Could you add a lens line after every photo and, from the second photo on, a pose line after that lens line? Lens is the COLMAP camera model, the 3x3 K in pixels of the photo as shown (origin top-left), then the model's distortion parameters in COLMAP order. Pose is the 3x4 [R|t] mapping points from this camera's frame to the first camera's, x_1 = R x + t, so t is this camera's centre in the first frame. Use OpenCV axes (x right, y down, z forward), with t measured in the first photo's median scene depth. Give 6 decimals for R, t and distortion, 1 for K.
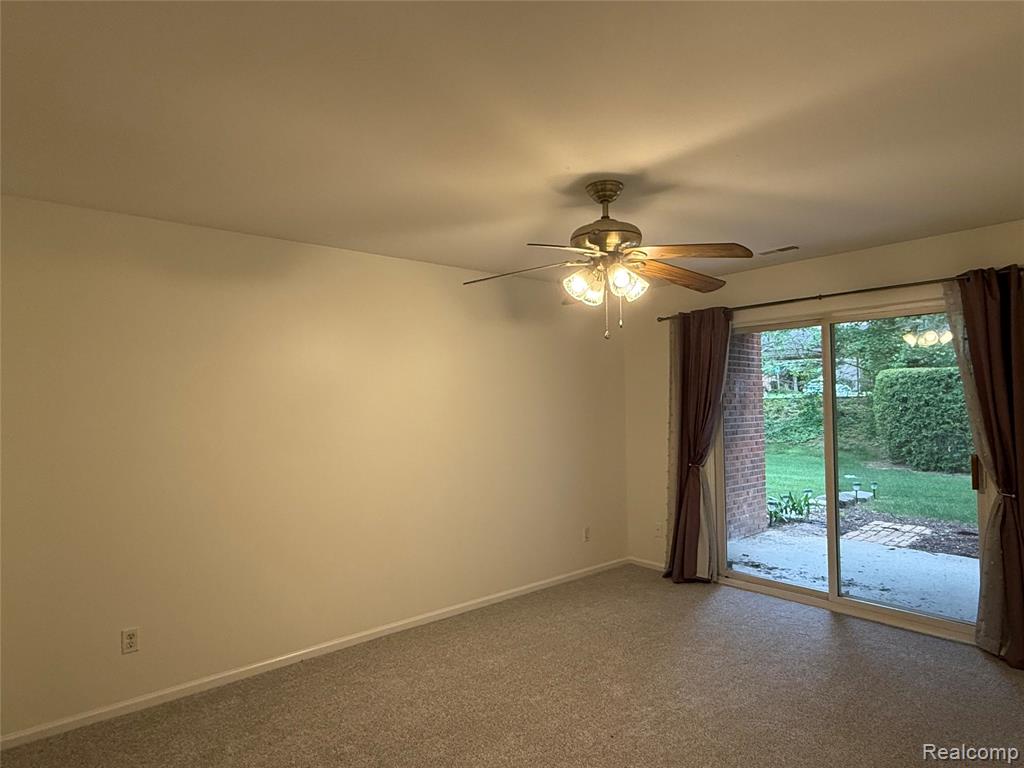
lens RADIAL K [[601.3, 0, 511.1], [0, 601.3, 385.5], [0, 0, 1]] dist [-0.003574, -0.000728]
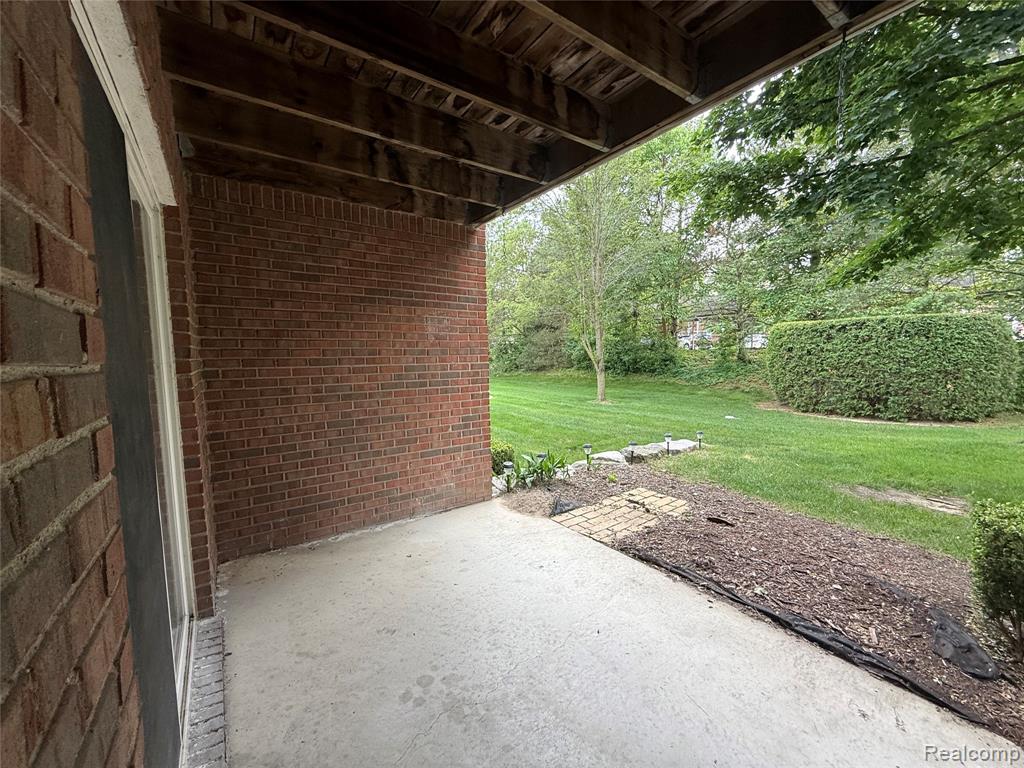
lens RADIAL K [[409.7, 0, 512.0], [0, 409.7, 384.0], [0, 0, 1]] dist [-0.003217, 0.000048]
pose [[0.995678, 0.007378, -0.092581, 0.214899], [0.002065, 0.994835, 0.101489, 0.009689], [0.092852, -0.101241, 0.990519, 0.191283]]
